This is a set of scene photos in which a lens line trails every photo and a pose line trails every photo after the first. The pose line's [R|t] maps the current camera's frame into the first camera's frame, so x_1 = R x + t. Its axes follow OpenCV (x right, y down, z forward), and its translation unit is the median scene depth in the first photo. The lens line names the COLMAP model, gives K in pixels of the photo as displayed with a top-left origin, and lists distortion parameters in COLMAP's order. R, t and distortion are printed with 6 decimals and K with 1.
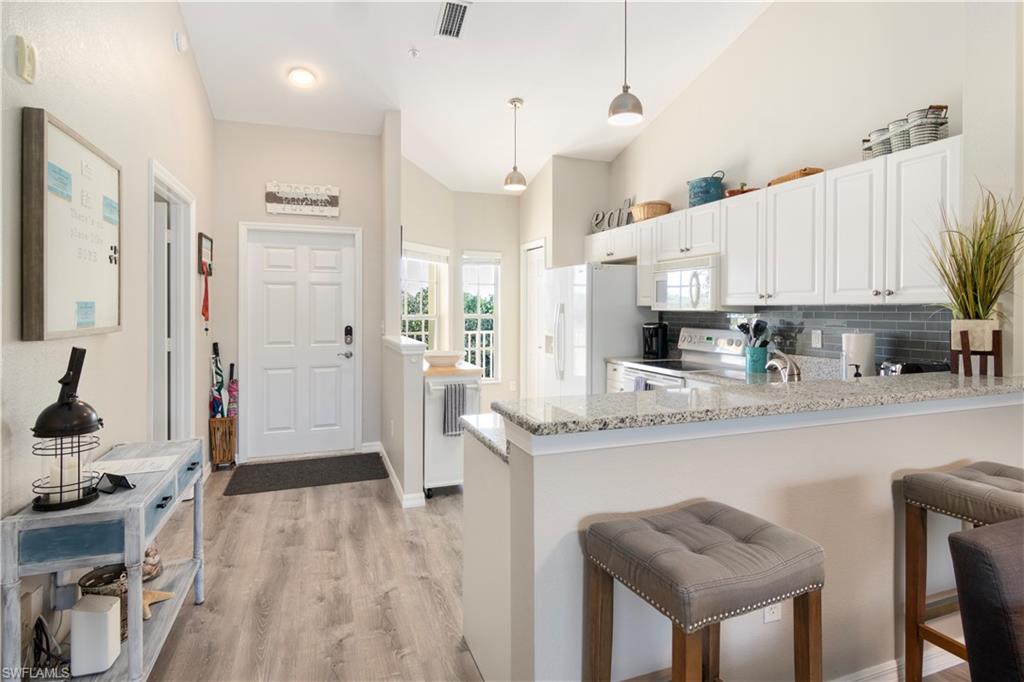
lens RADIAL K [[525.2, 0, 520.5], [0, 525.2, 311.7], [0, 0, 1]] dist [-0.000567, -0.000244]
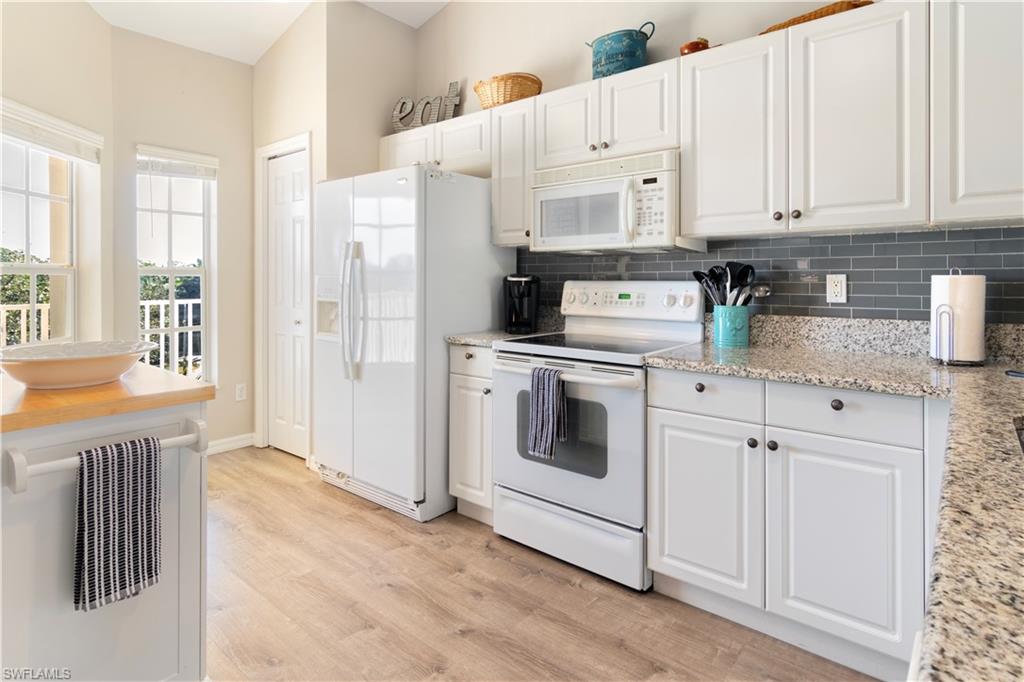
lens RADIAL K [[546.0, 0, 526.1], [0, 546.0, 280.4], [0, 0, 1]] dist [-0.001363, -0.000164]
pose [[0.868291, -0.005647, 0.496022, -0.068802], [0.005937, 0.999982, 0.000992, 0.034455], [-0.496019, 0.002083, 0.868309, 0.547251]]
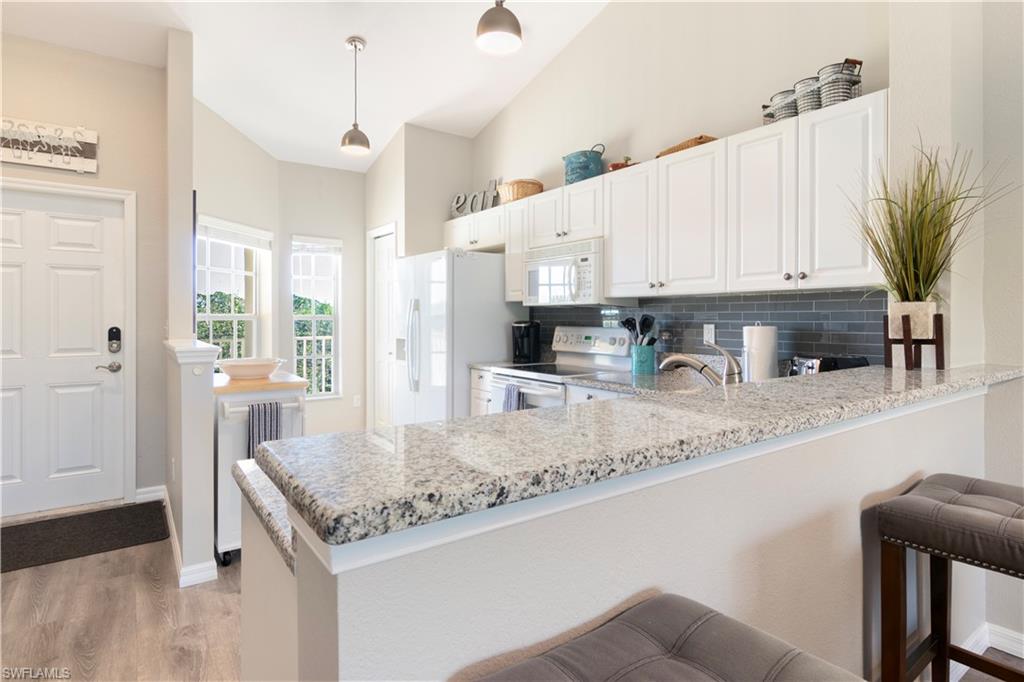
lens RADIAL K [[537.1, 0, 517.7], [0, 537.1, 319.1], [0, 0, 1]] dist [-0.002039, -0.000490]
pose [[0.966131, -0.002548, 0.258038, 0.019746], [0.002977, 0.999995, -0.001273, 0.023306], [-0.258033, 0.001998, 0.966134, 0.188990]]
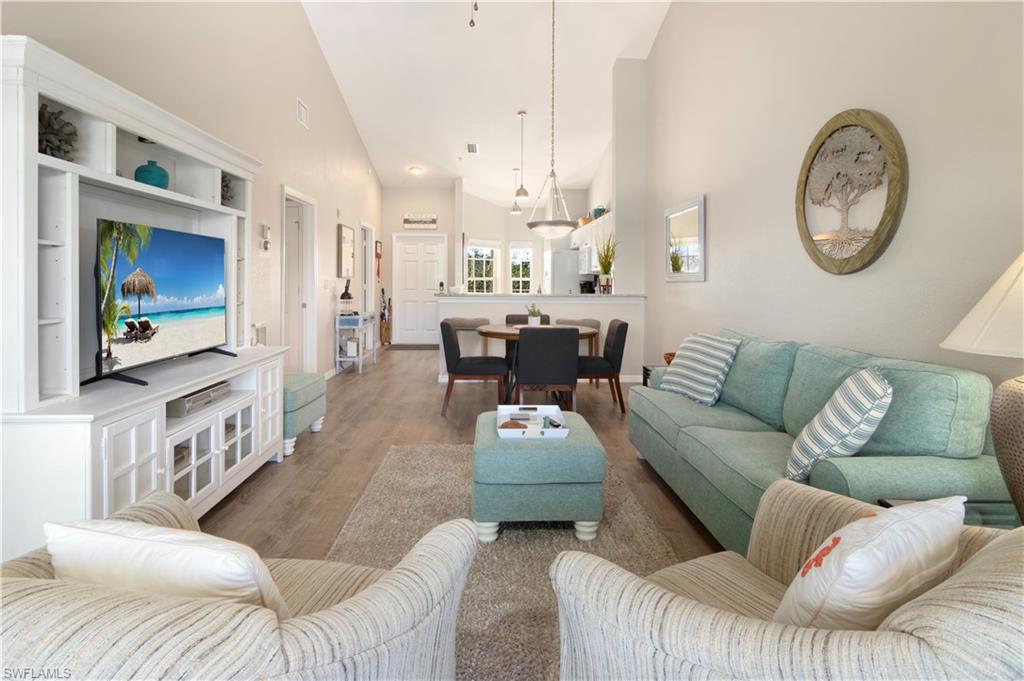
lens RADIAL K [[517.1, 0, 513.4], [0, 517.1, 286.7], [0, 0, 1]] dist [-0.000256, 0.000147]
pose [[0.955921, 0.011065, -0.293416, 0.658794], [-0.008630, 0.999917, 0.009591, 0.030227], [0.293498, -0.006636, 0.955937, -1.039020]]
